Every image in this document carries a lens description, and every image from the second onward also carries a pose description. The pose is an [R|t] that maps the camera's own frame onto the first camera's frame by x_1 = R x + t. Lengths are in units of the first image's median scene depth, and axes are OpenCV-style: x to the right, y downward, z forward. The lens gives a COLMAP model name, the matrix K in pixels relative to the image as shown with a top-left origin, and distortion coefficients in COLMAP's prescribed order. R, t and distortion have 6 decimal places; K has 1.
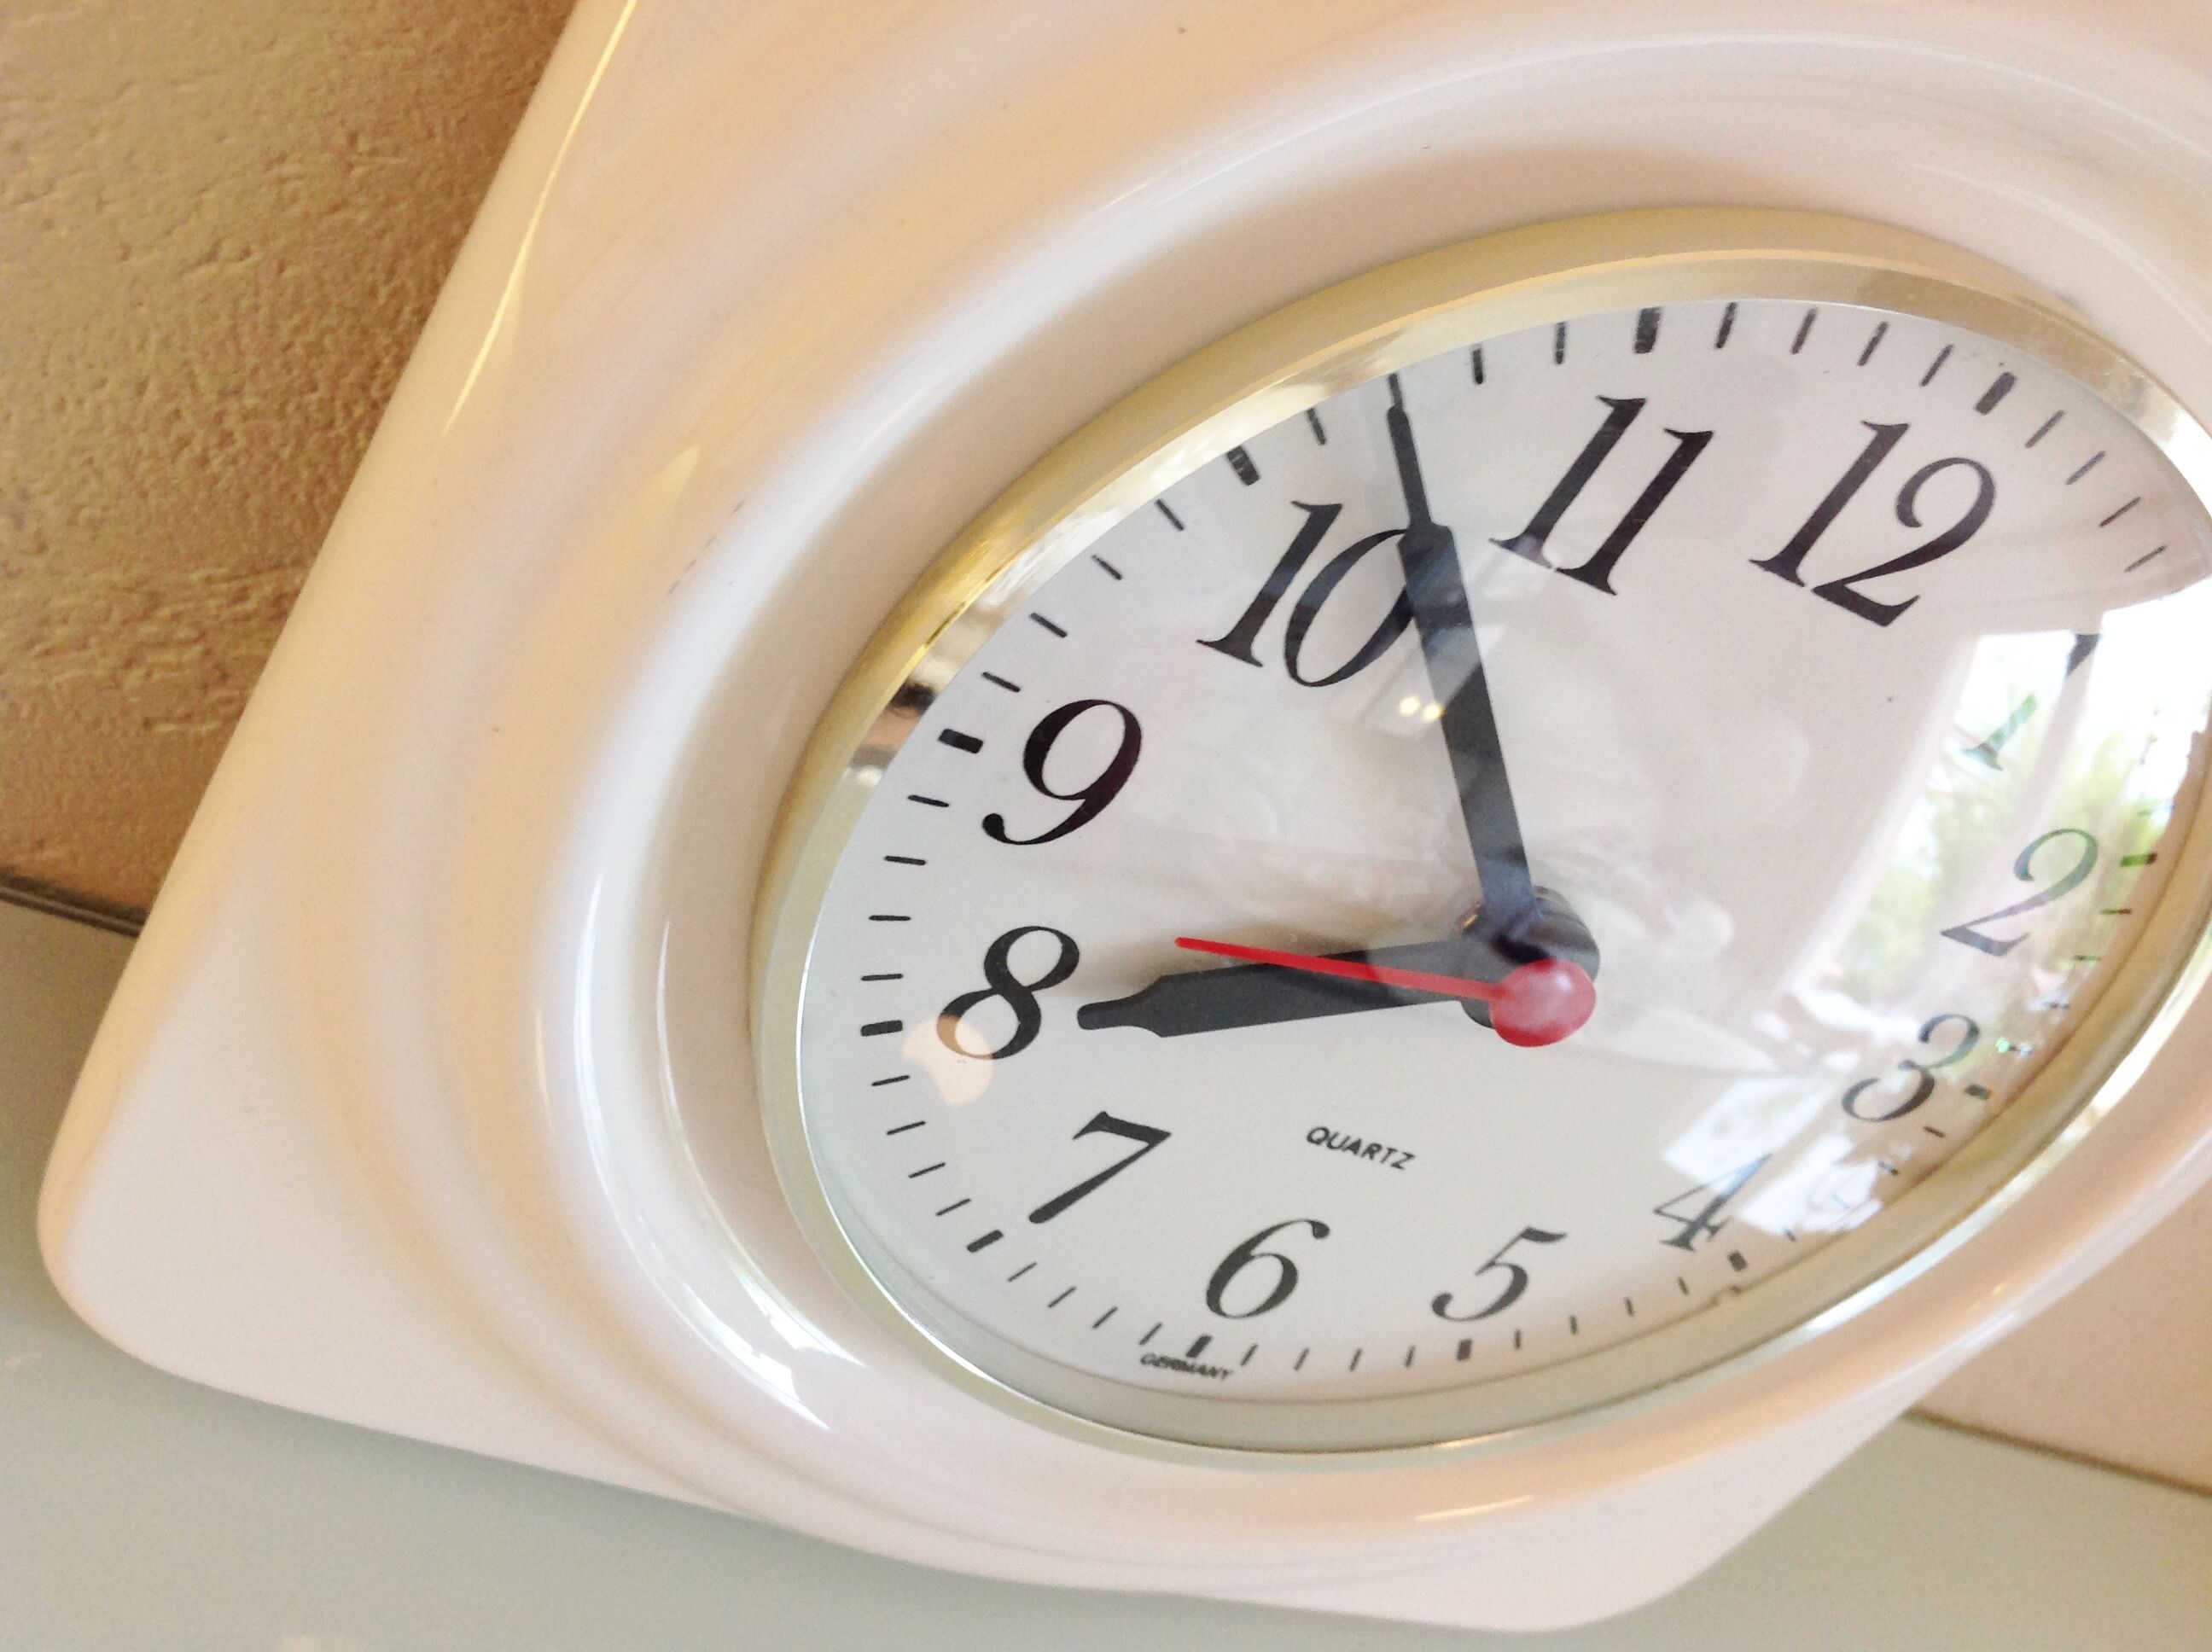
lens RADIAL K [[2144.0, 0, 1106.0], [0, 2144.0, 826.0], [0, 0, 1]] dist [0.123352, -0.326726]
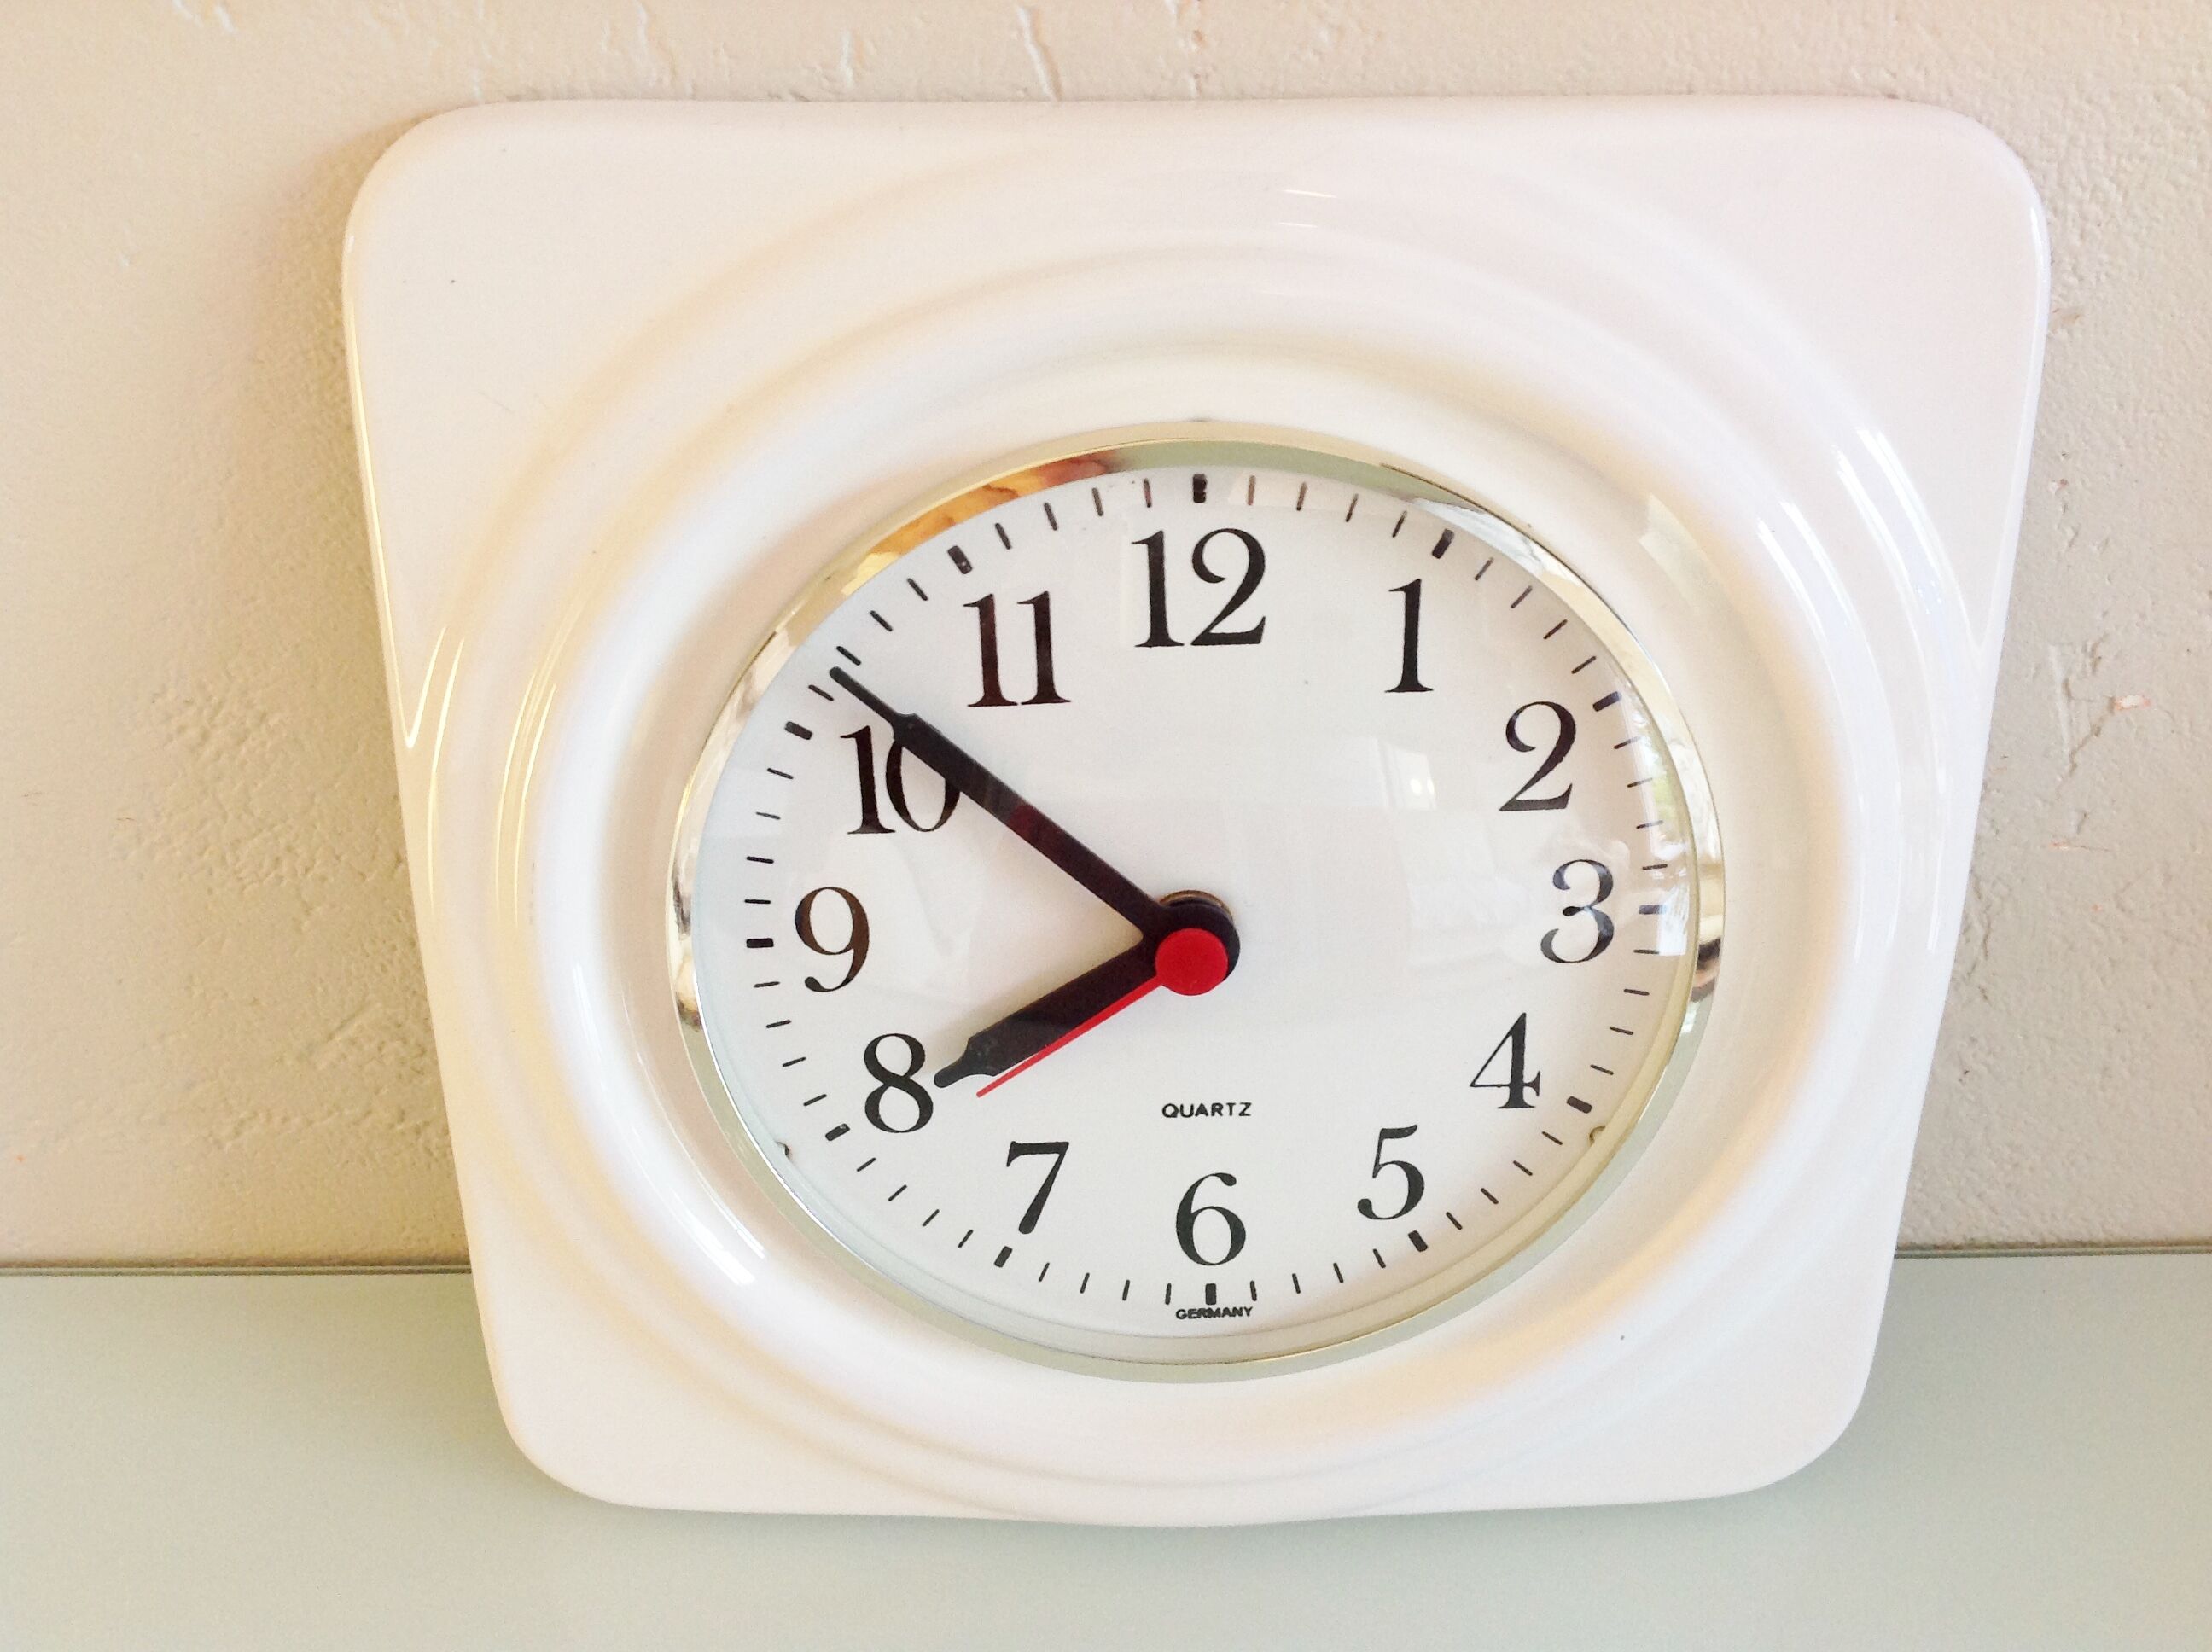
lens RADIAL K [[2144.0, 0, 1106.0], [0, 2144.0, 826.0], [0, 0, 1]] dist [0.123352, -0.326726]
pose [[0.831226, -0.405296, -0.380524, 0.690646], [0.320555, 0.908651, -0.267576, 0.342542], [0.454212, 0.100437, 0.885214, -0.320216]]
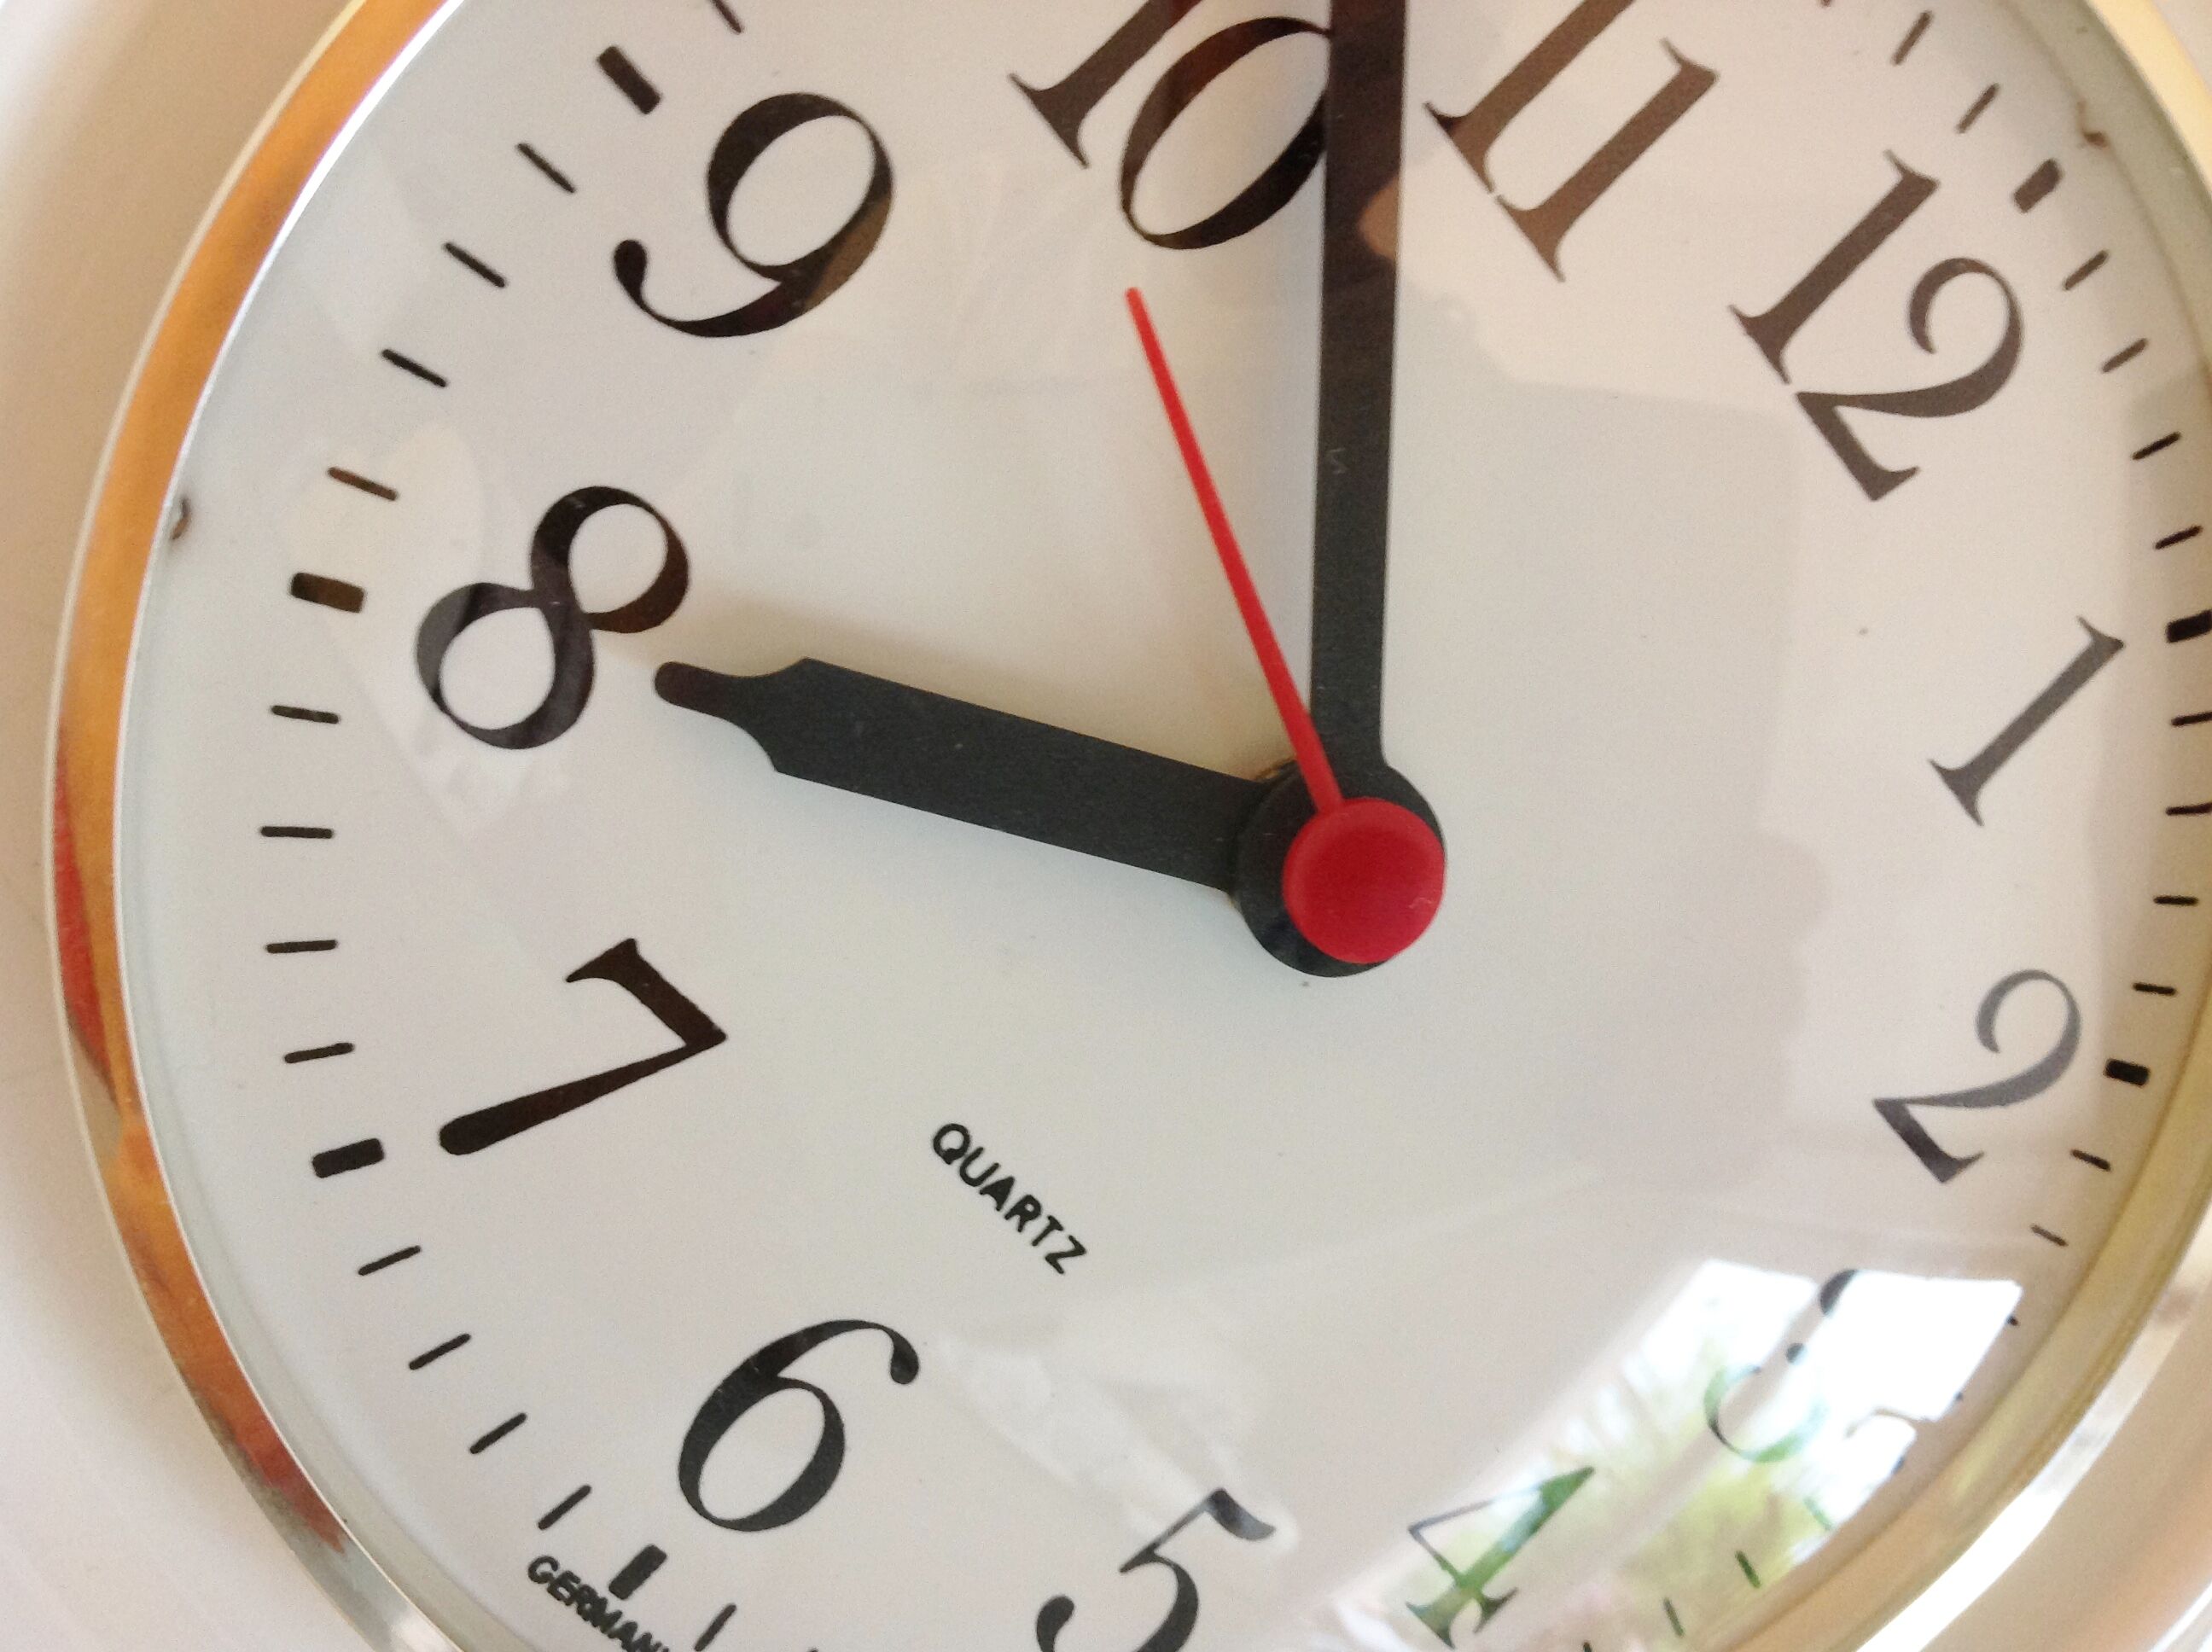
lens RADIAL K [[2144.0, 0, 1106.0], [0, 2144.0, 826.0], [0, 0, 1]] dist [0.123352, -0.326726]
pose [[0.956847, 0.270598, 0.105928, 0.051084], [-0.177473, 0.832811, -0.524336, 0.383410], [-0.230103, 0.482910, 0.844897, 0.423963]]
